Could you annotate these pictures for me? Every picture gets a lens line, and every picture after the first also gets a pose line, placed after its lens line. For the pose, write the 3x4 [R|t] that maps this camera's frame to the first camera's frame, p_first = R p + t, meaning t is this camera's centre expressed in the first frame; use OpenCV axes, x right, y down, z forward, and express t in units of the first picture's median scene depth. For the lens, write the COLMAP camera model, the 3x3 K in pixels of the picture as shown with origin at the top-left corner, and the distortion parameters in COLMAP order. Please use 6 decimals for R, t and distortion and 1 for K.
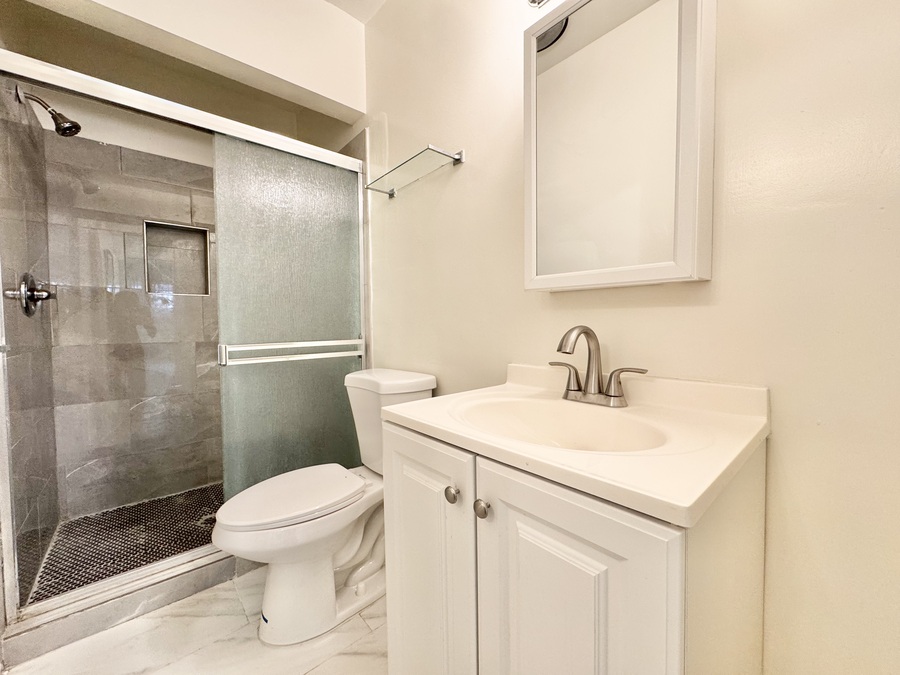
lens RADIAL K [[357.8, 0, 452.3], [0, 357.8, 337.6], [0, 0, 1]] dist [-0.003502, -0.000339]
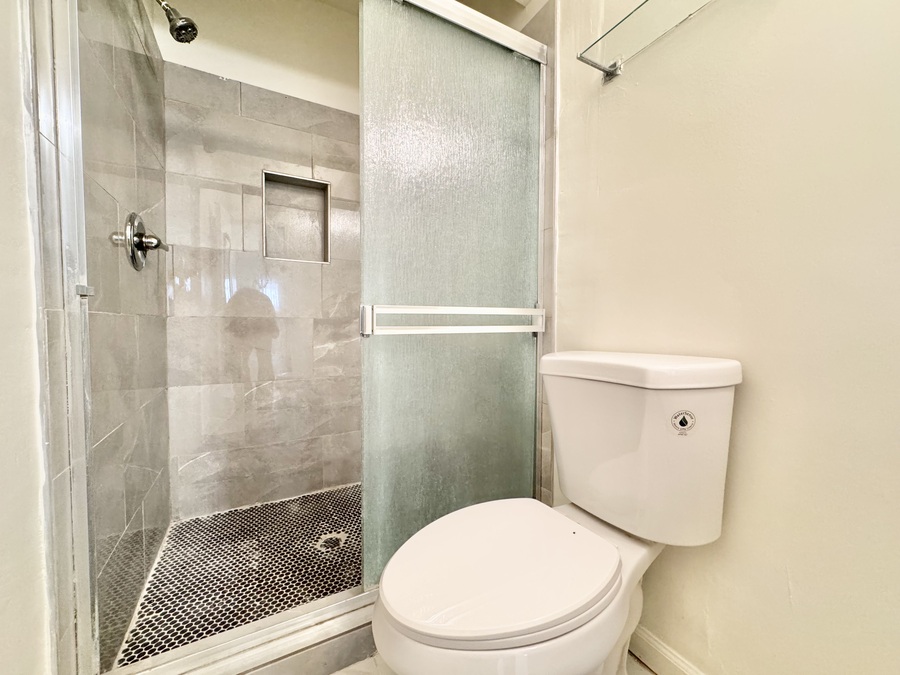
lens RADIAL K [[357.8, 0, 452.3], [0, 357.8, 337.6], [0, 0, 1]] dist [-0.003502, -0.000339]
pose [[0.978795, 0.017079, -0.204131, -0.275417], [-0.017754, 0.999841, -0.001475, 0.063078], [0.204074, 0.005067, 0.978942, 0.297353]]
